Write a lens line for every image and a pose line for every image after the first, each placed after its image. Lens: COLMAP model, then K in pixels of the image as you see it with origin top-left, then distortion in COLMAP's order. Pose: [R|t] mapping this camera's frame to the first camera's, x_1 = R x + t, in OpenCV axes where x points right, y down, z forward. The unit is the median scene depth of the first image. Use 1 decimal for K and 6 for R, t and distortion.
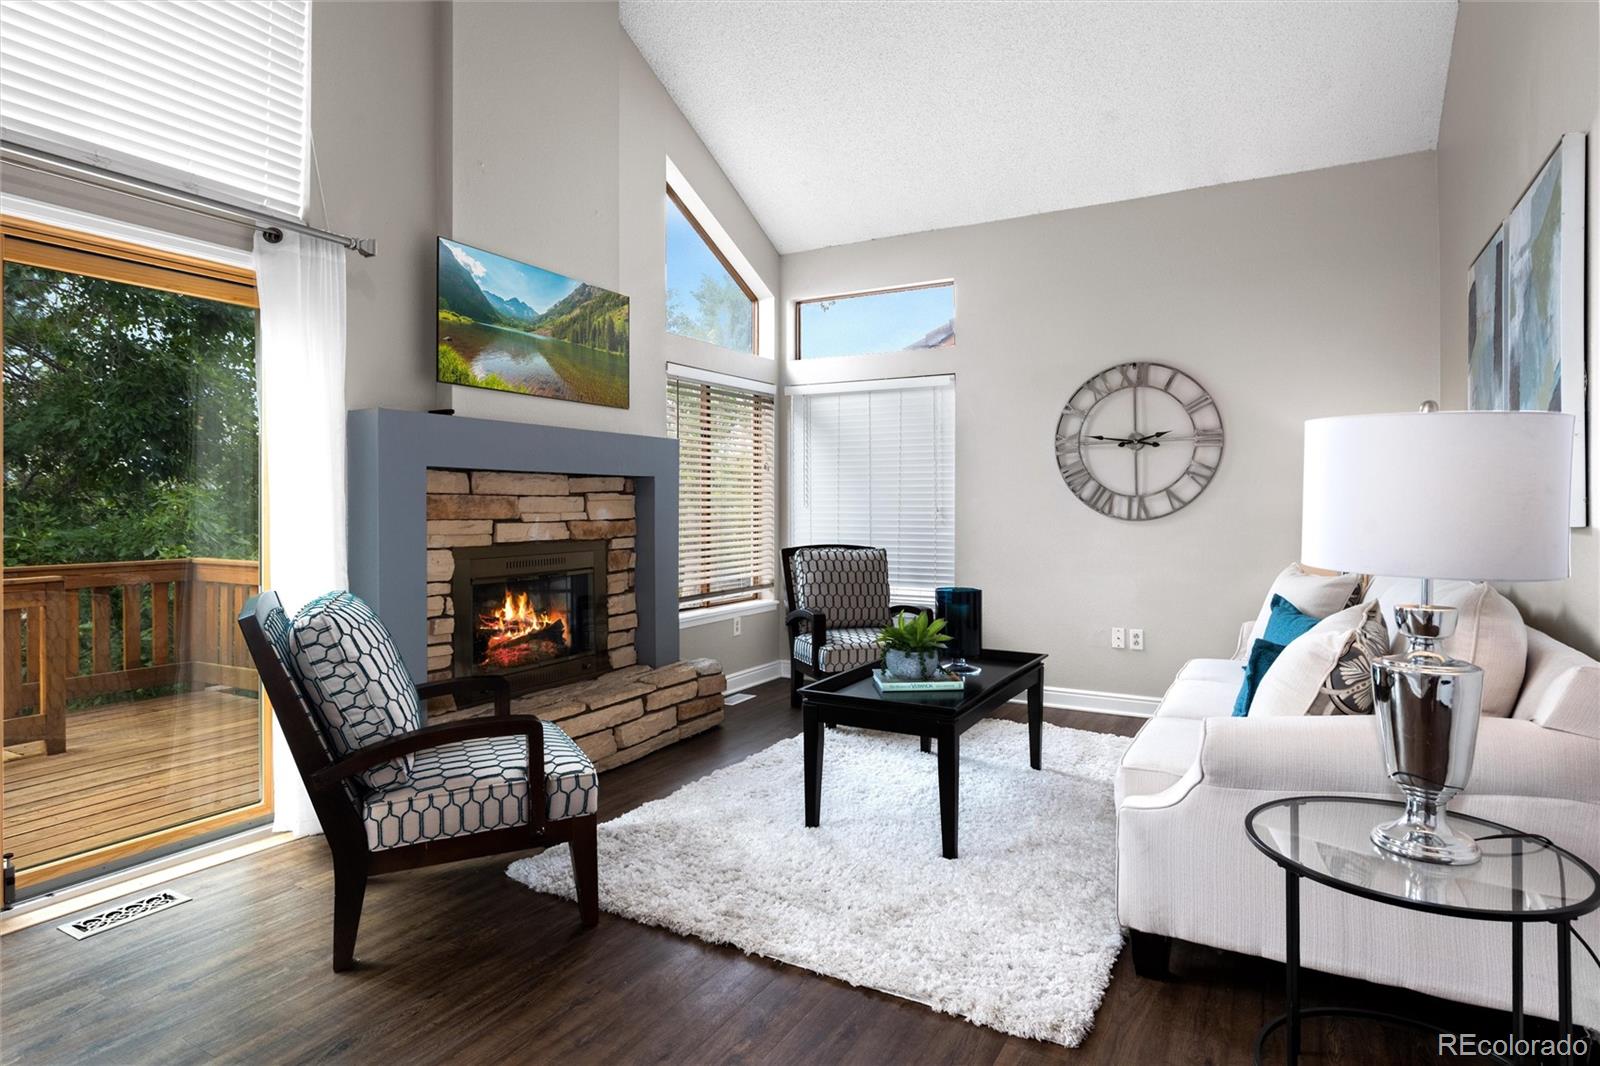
lens RADIAL K [[873.1, 0, 809.4], [0, 873.1, 524.0], [0, 0, 1]] dist [-0.038868, -0.000252]
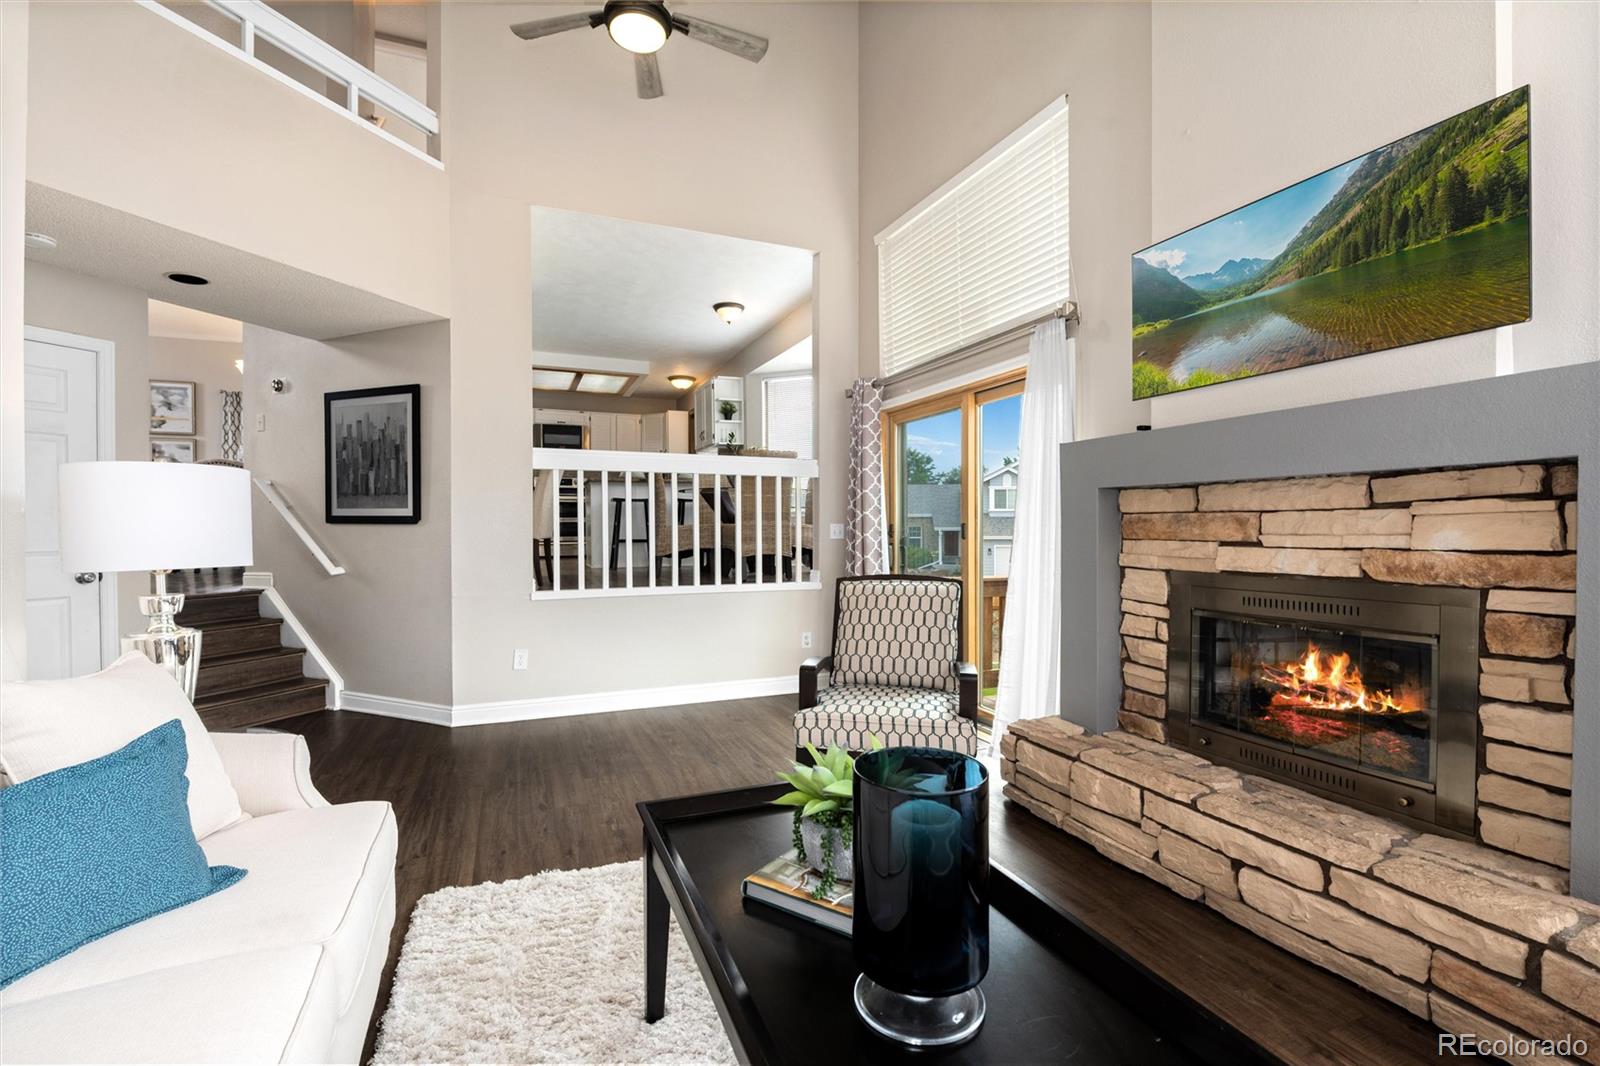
lens RADIAL K [[699.1, 0, 806.9], [0, 699.1, 532.8], [0, 0, 1]] dist [-0.008407, -0.000431]
pose [[-0.620253, 0.019016, -0.784171, 0.369023], [-0.001697, 0.999671, 0.025584, -0.027385], [0.784400, 0.017200, -0.620017, 1.014704]]
